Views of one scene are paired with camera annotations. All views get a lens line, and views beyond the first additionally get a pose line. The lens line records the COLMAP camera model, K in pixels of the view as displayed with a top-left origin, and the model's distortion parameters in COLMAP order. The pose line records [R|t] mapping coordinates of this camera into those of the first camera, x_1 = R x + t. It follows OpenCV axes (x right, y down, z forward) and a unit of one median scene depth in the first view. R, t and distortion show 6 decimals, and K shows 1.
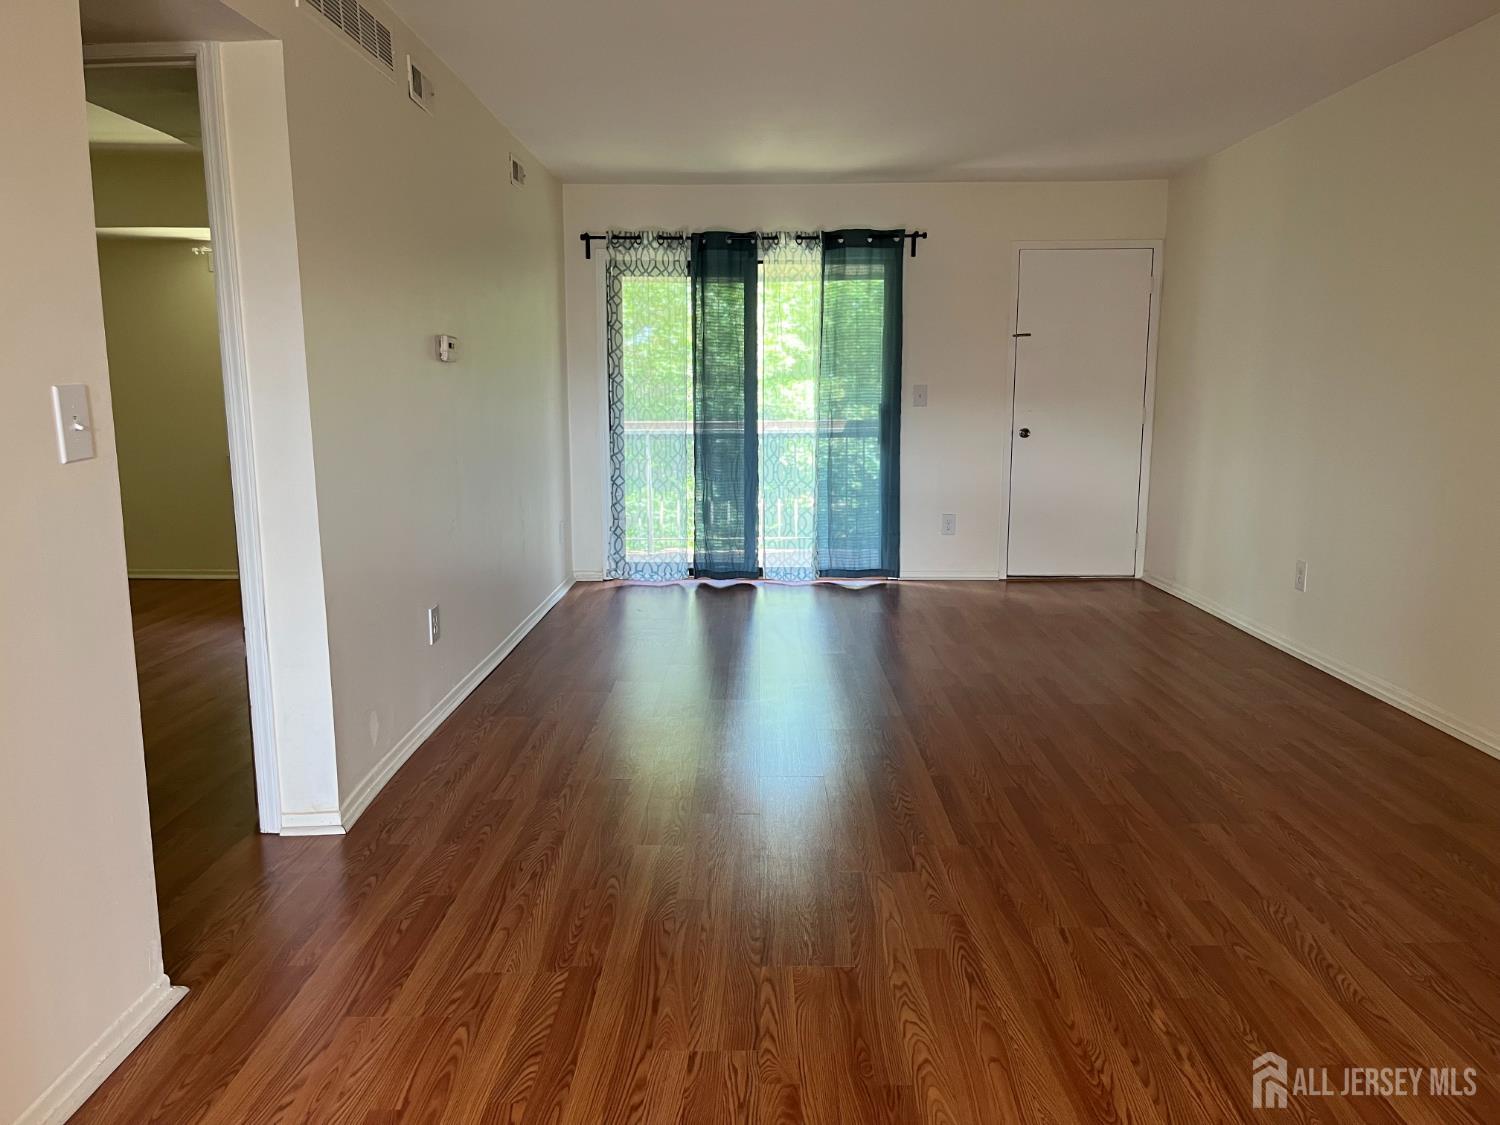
lens RADIAL K [[1137.1, 0, 750.0], [0, 1137.1, 562.5], [0, 0, 1]] dist [0.049610, -0.087351]
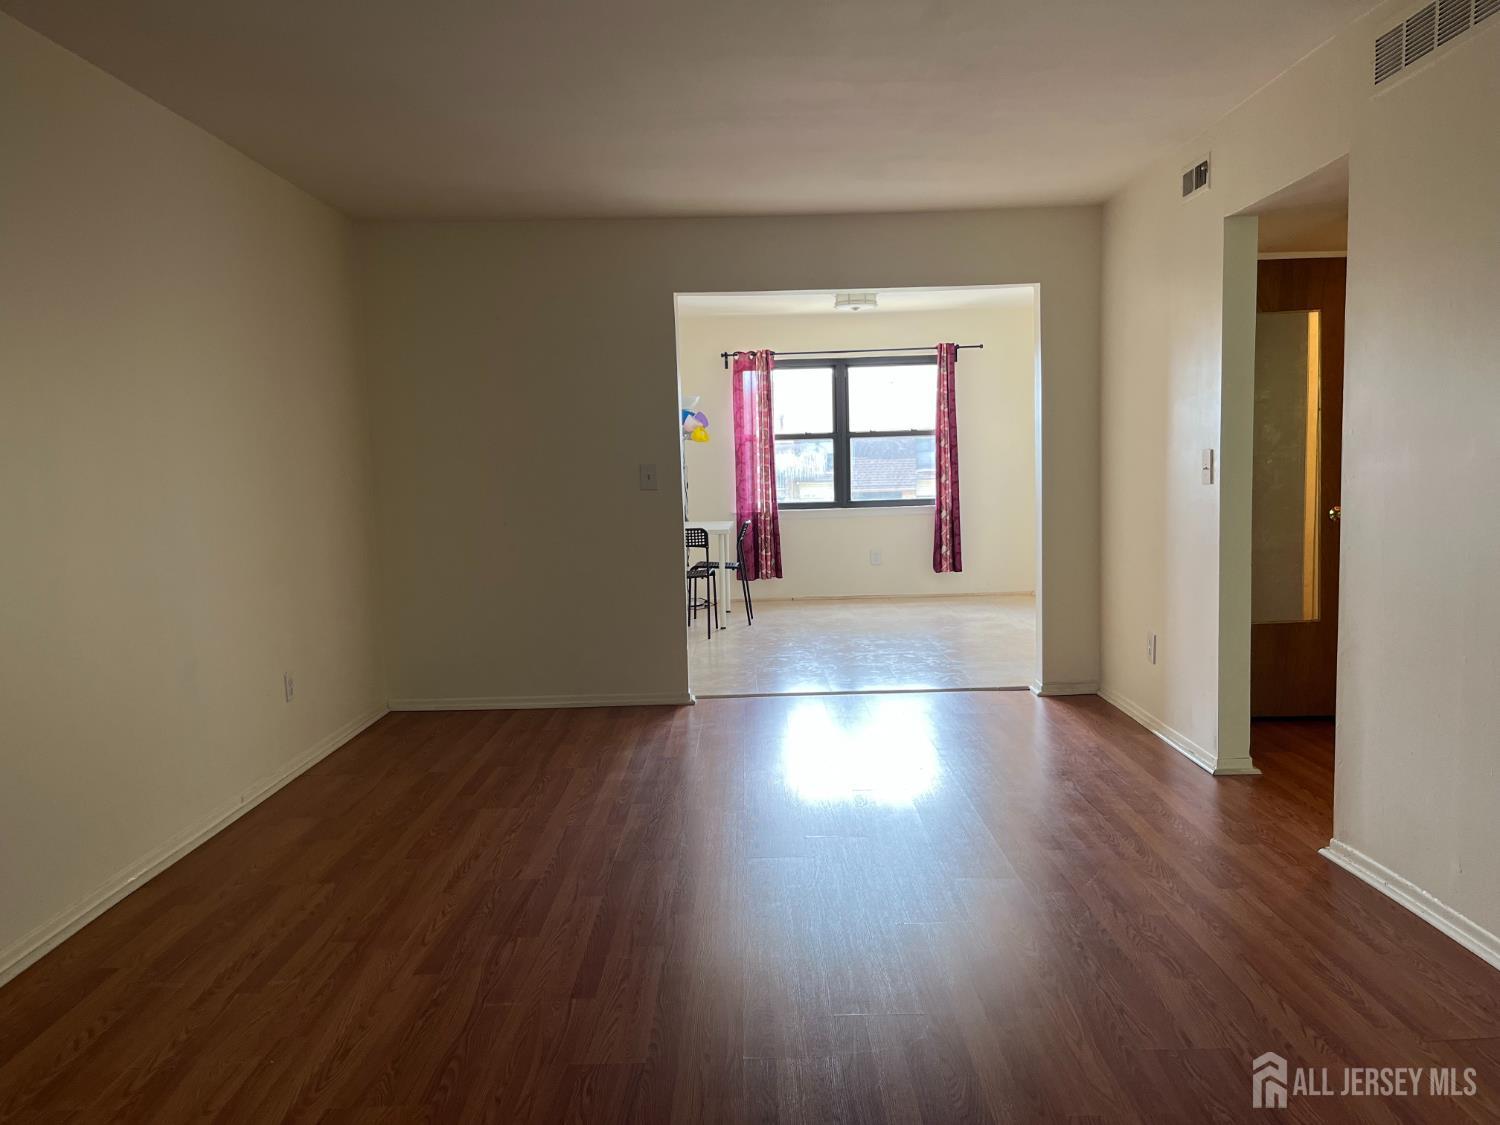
lens RADIAL K [[1136.7, 0, 745.9], [0, 1136.7, 567.4], [0, 0, 1]] dist [0.058110, -0.086007]
pose [[-0.999600, 0.028174, -0.002372, 0.086910], [0.026669, 0.967416, 0.251785, -0.144637], [0.009388, 0.251622, -0.967780, 0.899077]]
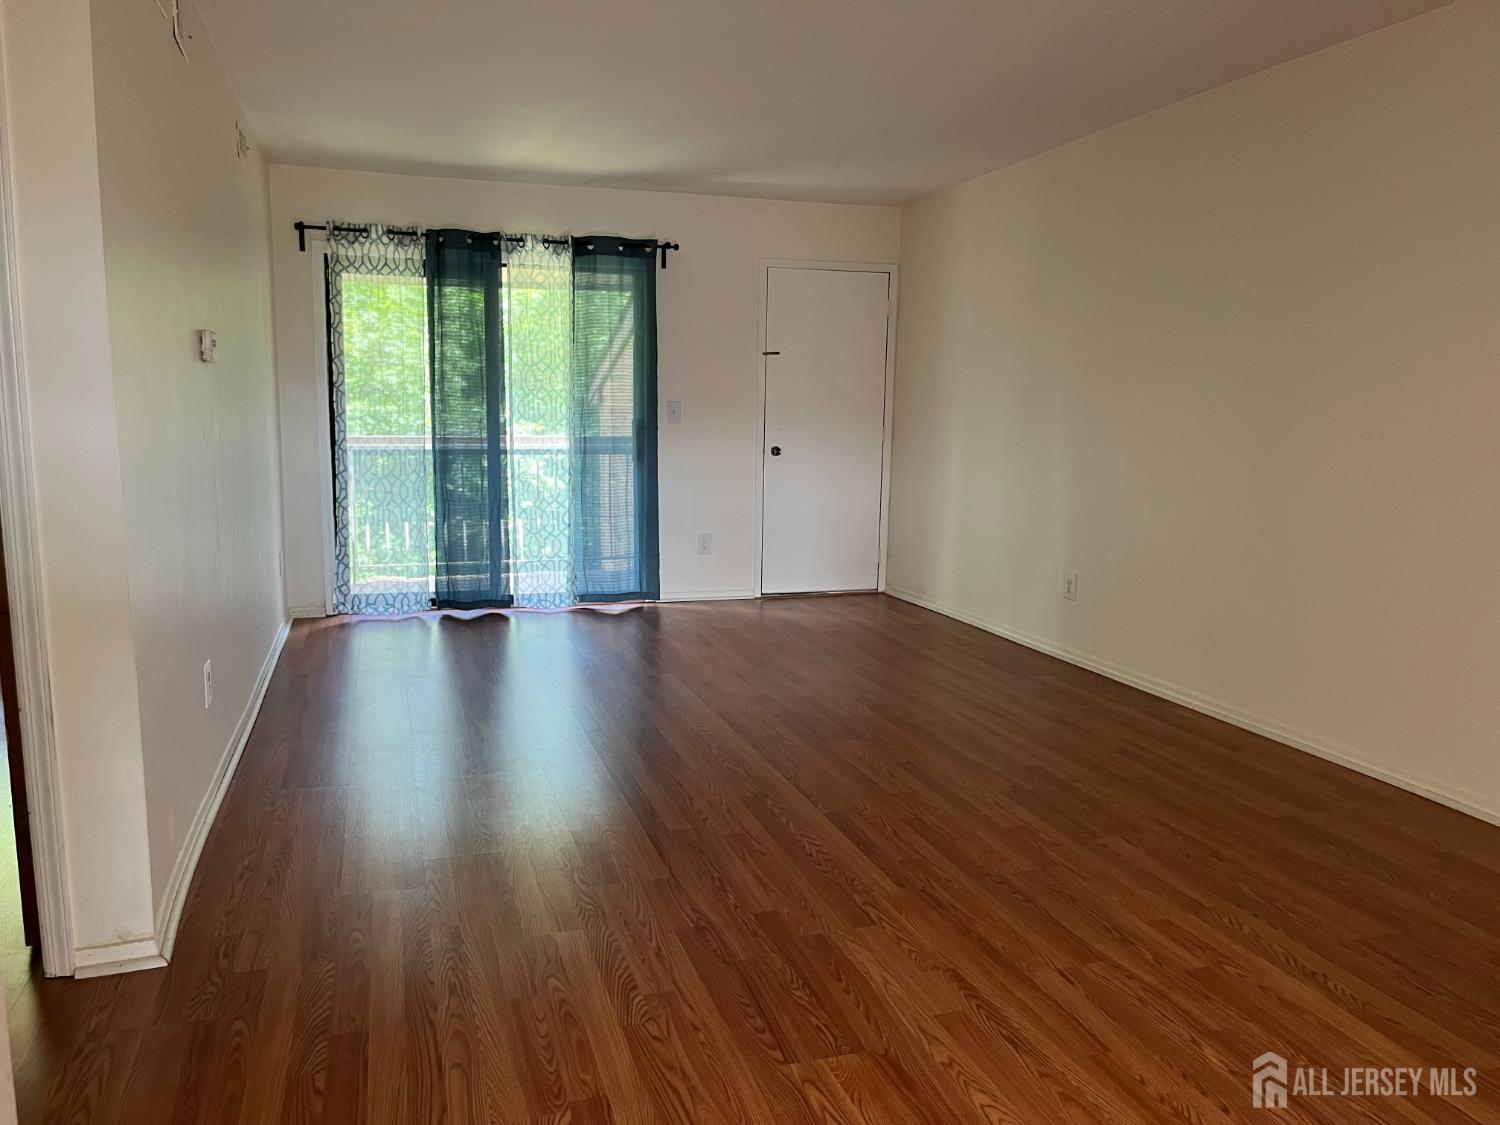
lens RADIAL K [[1136.7, 0, 745.9], [0, 1136.7, 567.4], [0, 0, 1]] dist [0.058110, -0.086007]
pose [[0.952075, -0.030270, 0.304362, -0.094235], [0.033505, 0.999424, -0.005411, -0.006824], [-0.304023, 0.015350, 0.952541, 0.060555]]
